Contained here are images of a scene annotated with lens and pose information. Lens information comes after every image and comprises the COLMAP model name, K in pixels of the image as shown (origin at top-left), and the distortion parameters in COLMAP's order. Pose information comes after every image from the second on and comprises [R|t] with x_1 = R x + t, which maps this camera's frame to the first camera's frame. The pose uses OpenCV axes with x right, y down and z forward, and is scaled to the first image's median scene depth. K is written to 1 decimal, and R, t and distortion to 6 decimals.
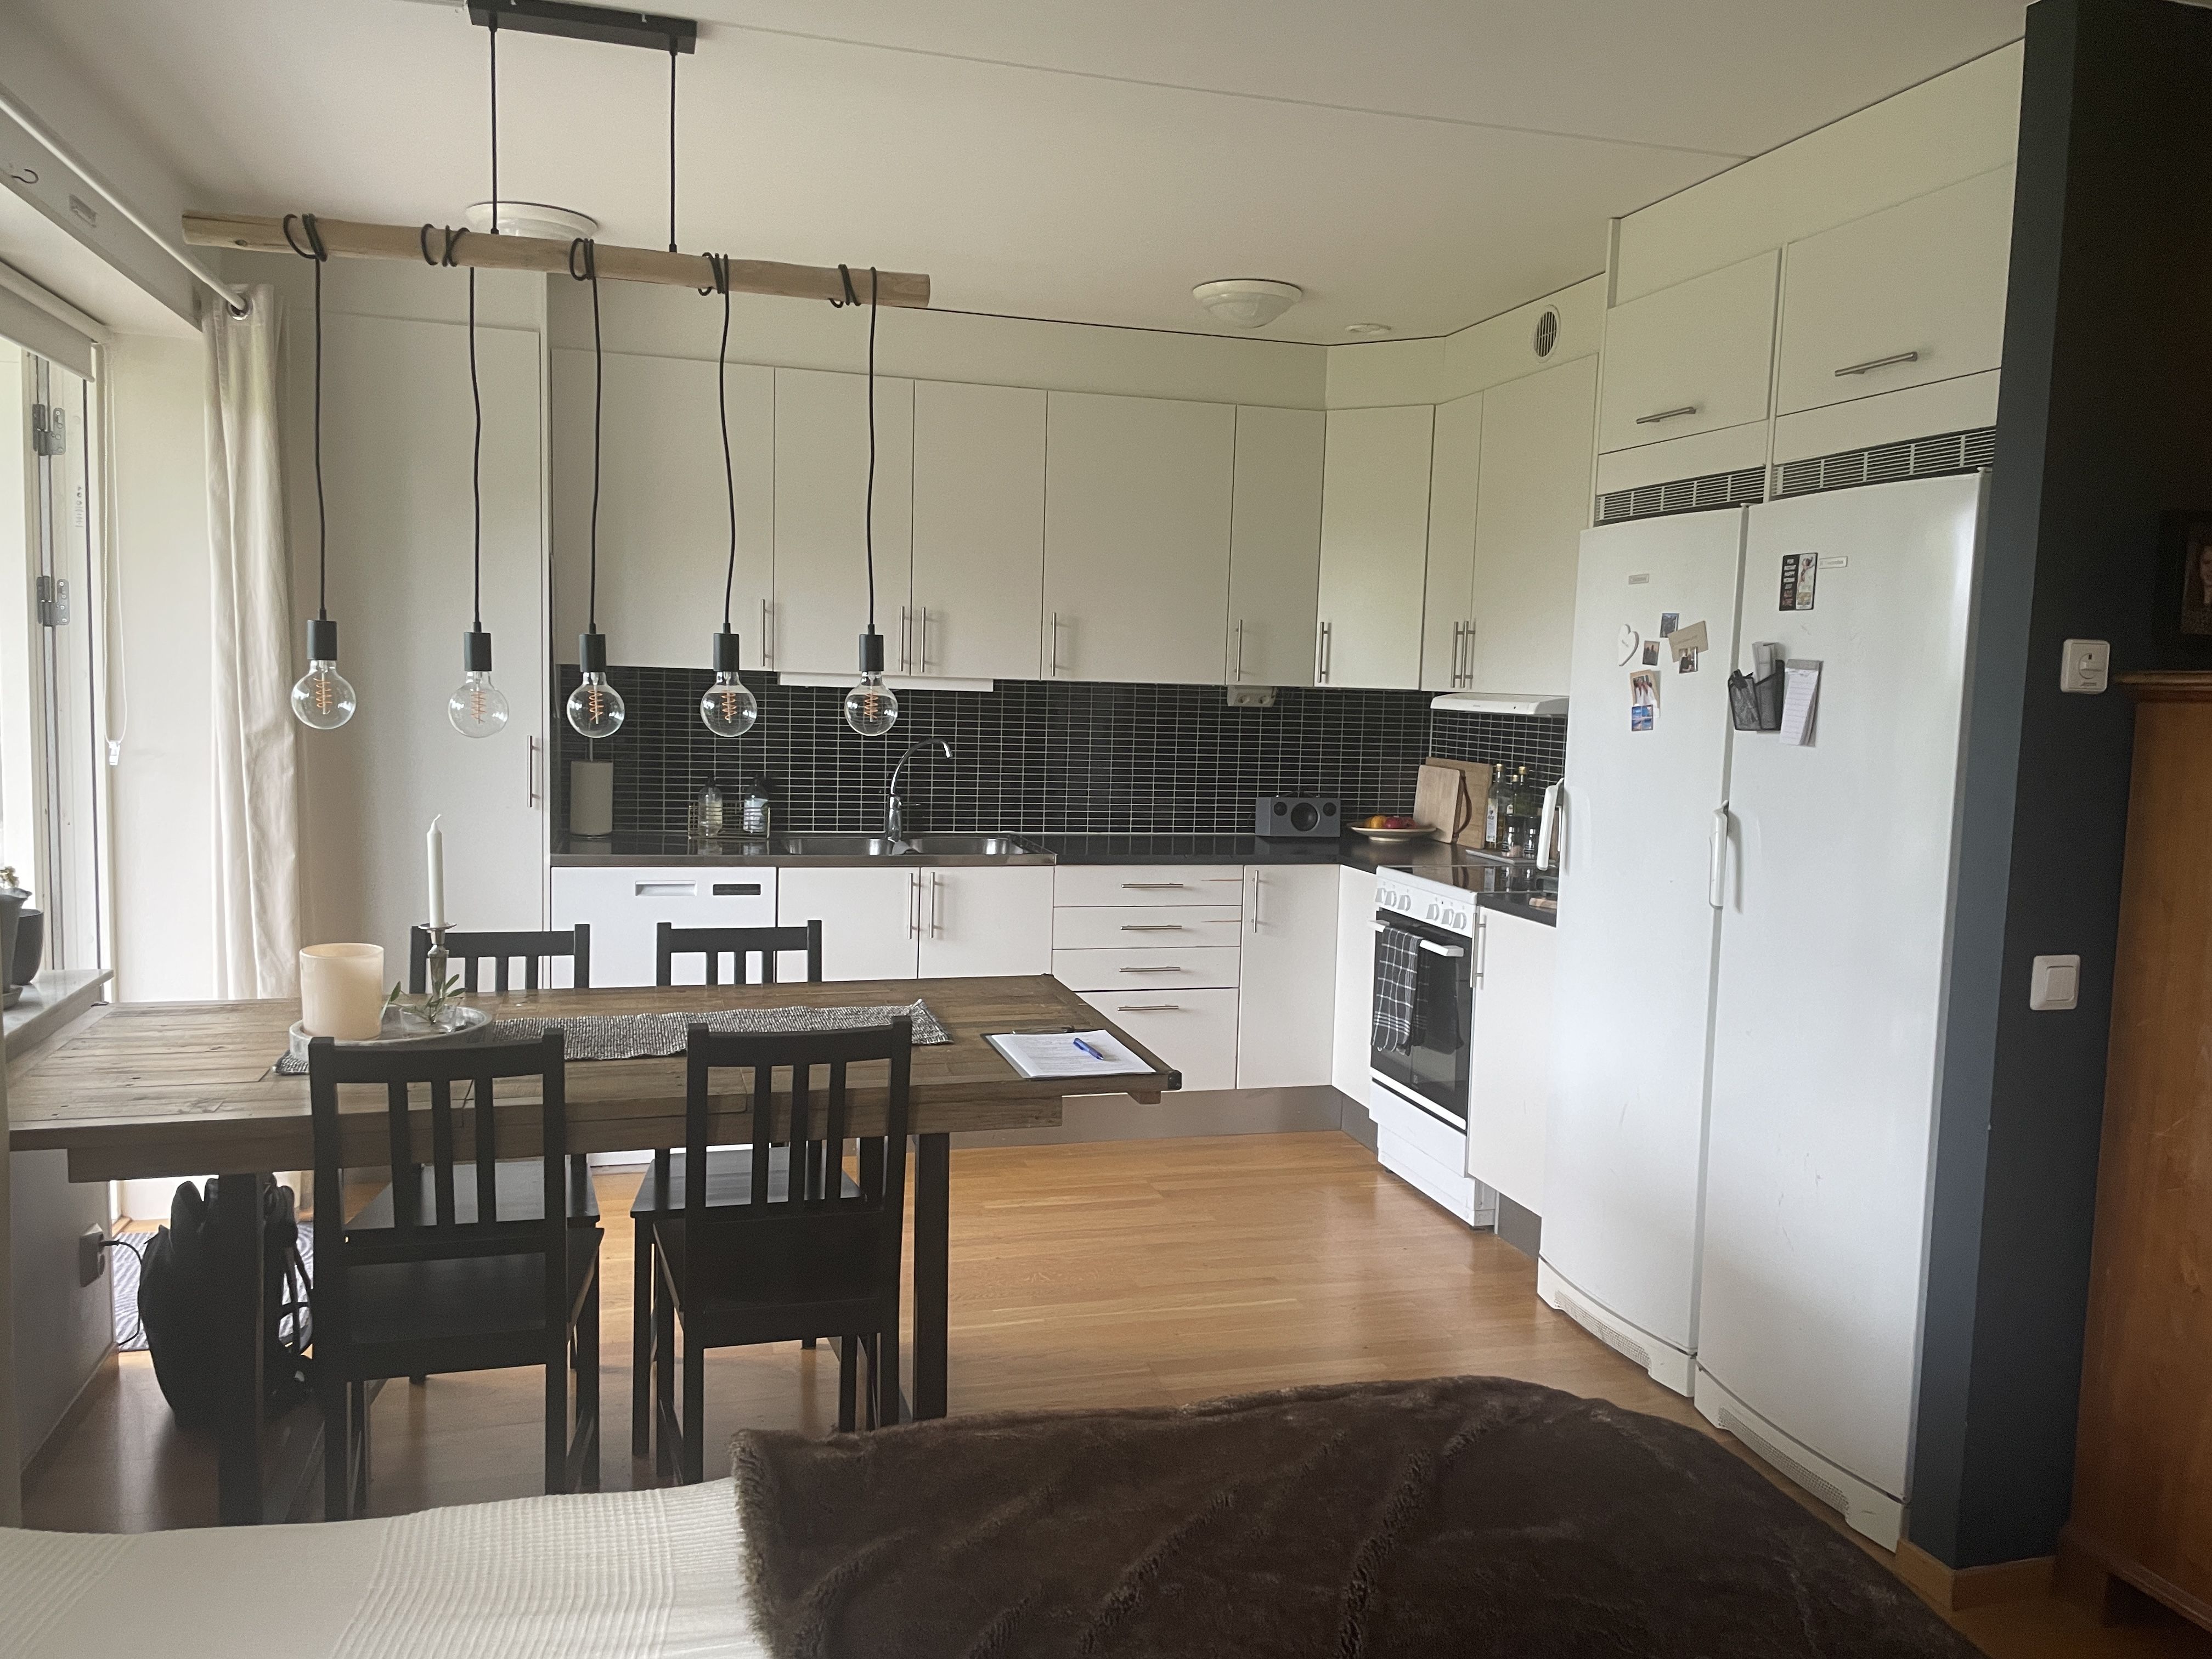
lens RADIAL K [[1697.8, 0, 1100.9], [0, 1697.8, 806.8], [0, 0, 1]] dist [0.112796, -0.155213]
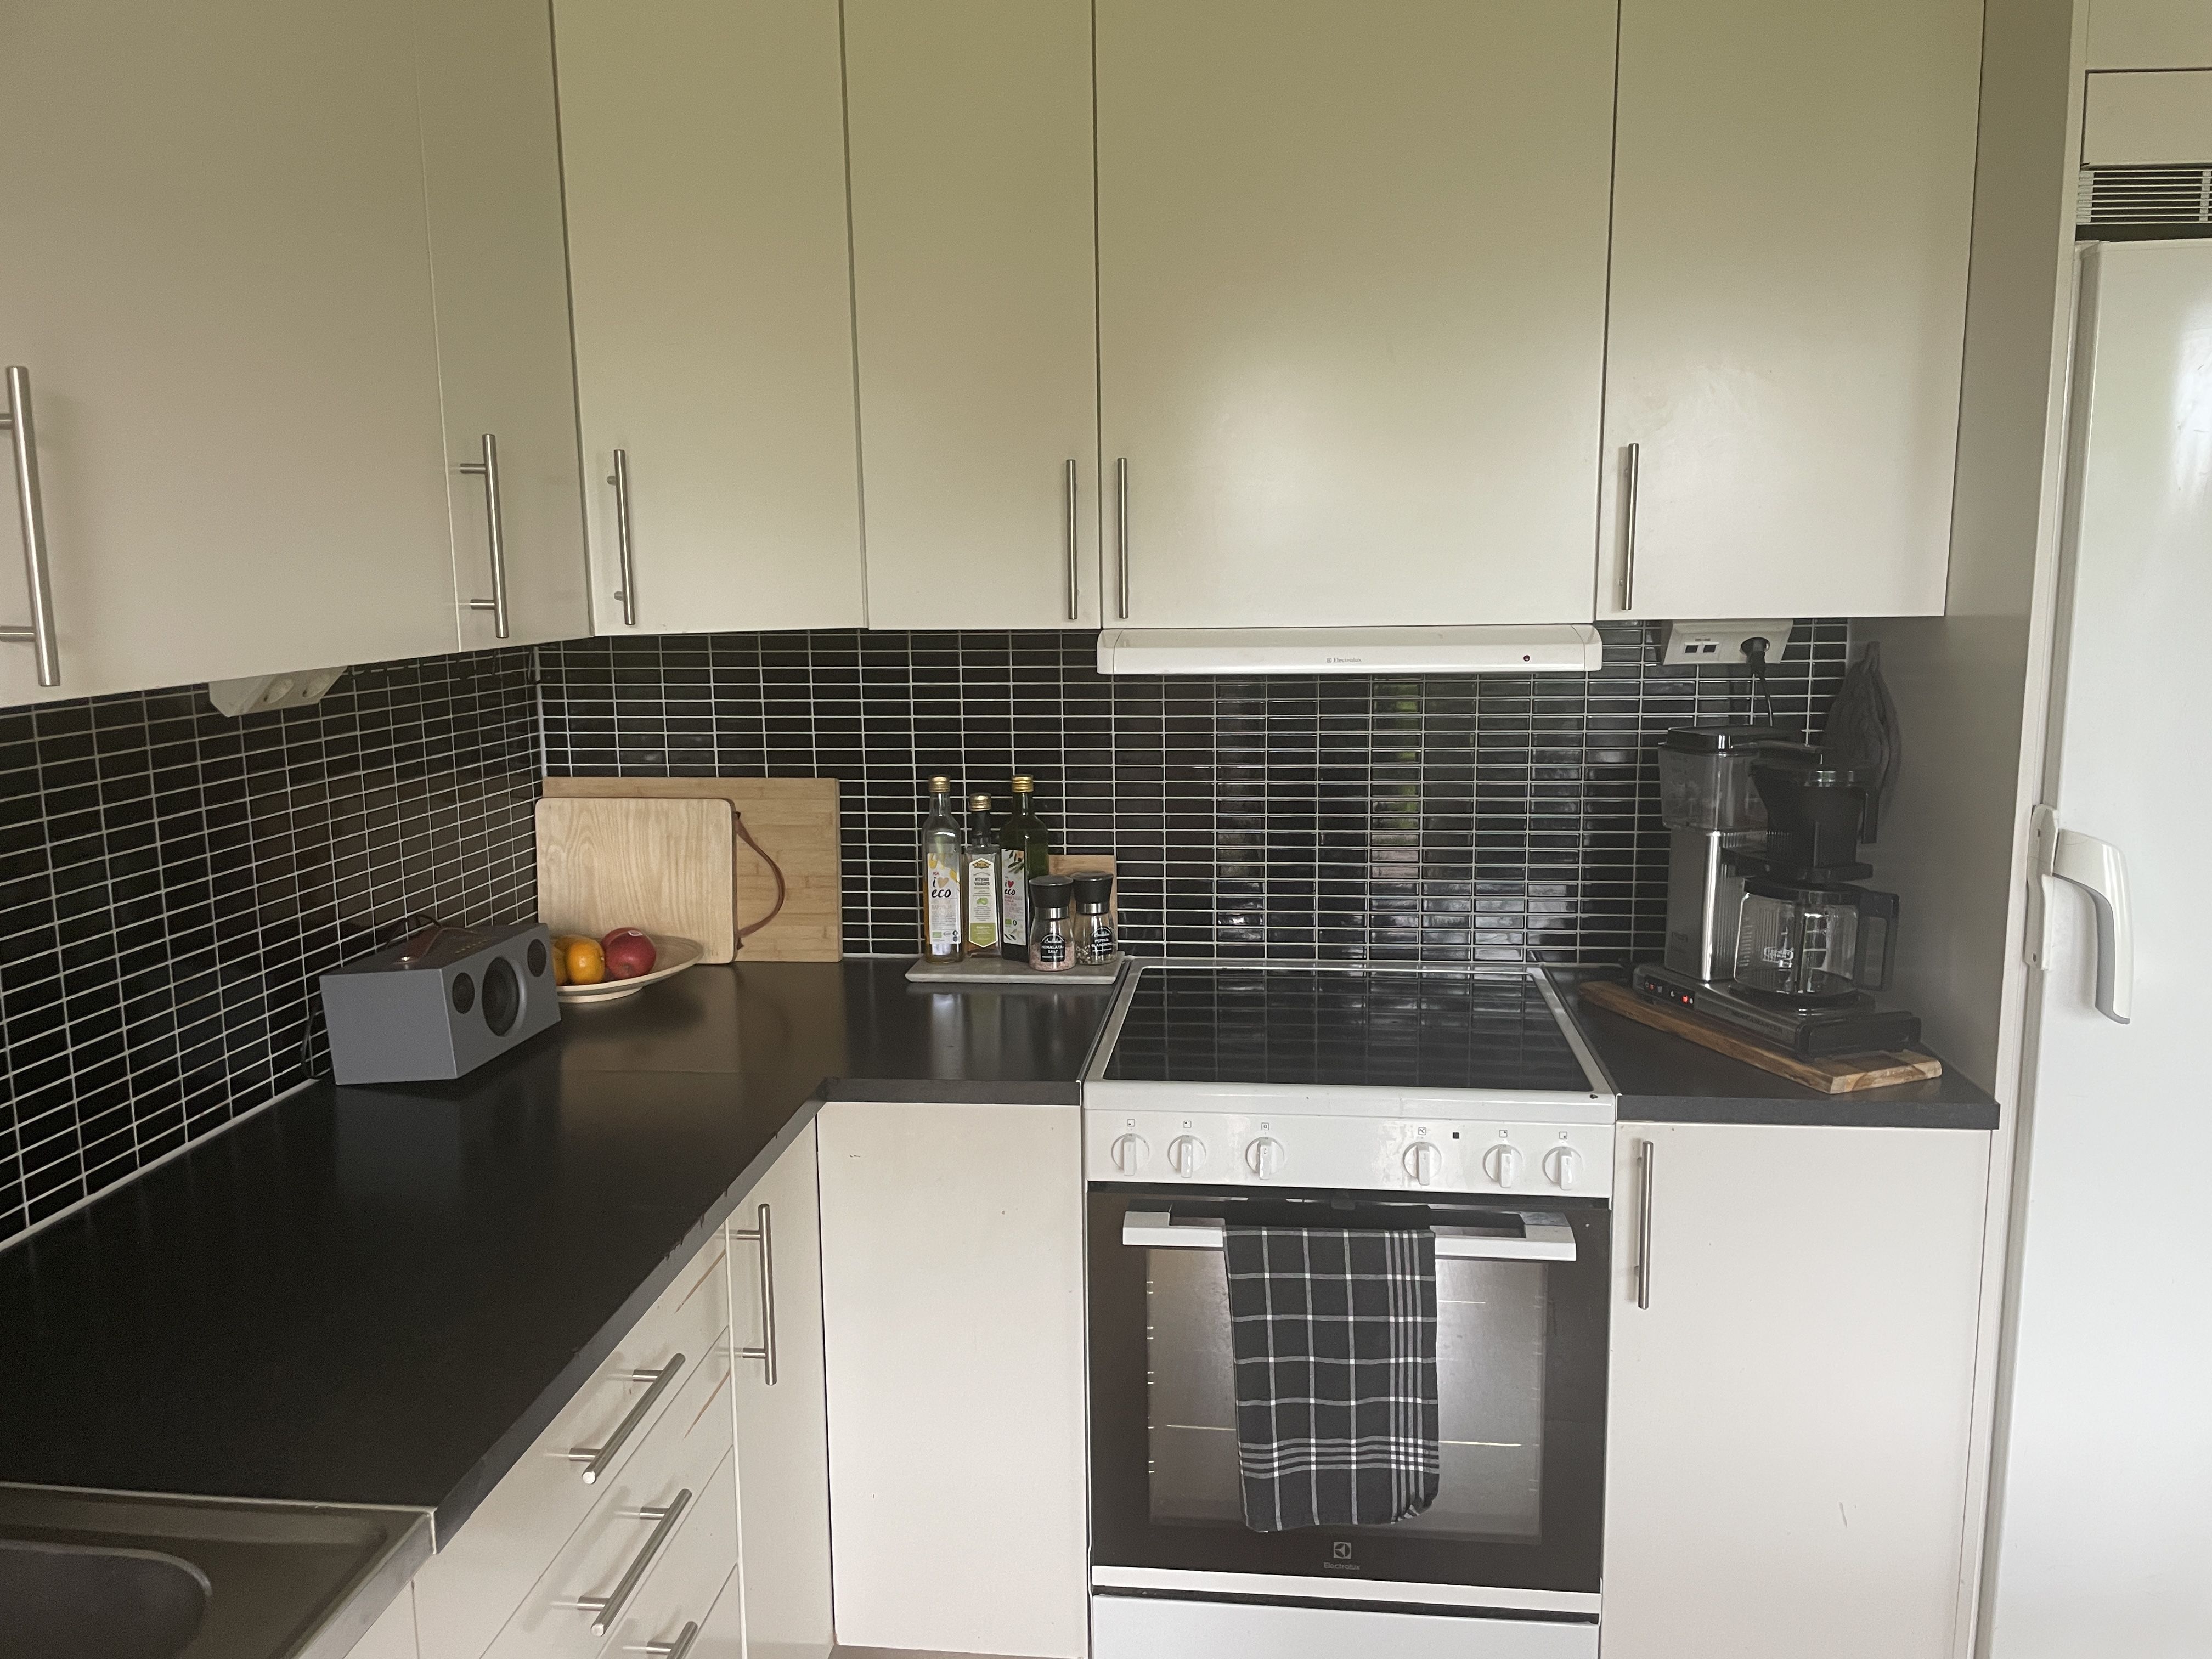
lens RADIAL K [[1697.8, 0, 1100.9], [0, 1697.8, 806.8], [0, 0, 1]] dist [0.112796, -0.155213]
pose [[0.371254, -0.165585, 0.913648, -0.177608], [0.094267, 0.985608, 0.140322, -0.079683], [-0.923734, 0.034031, 0.381520, 0.804777]]
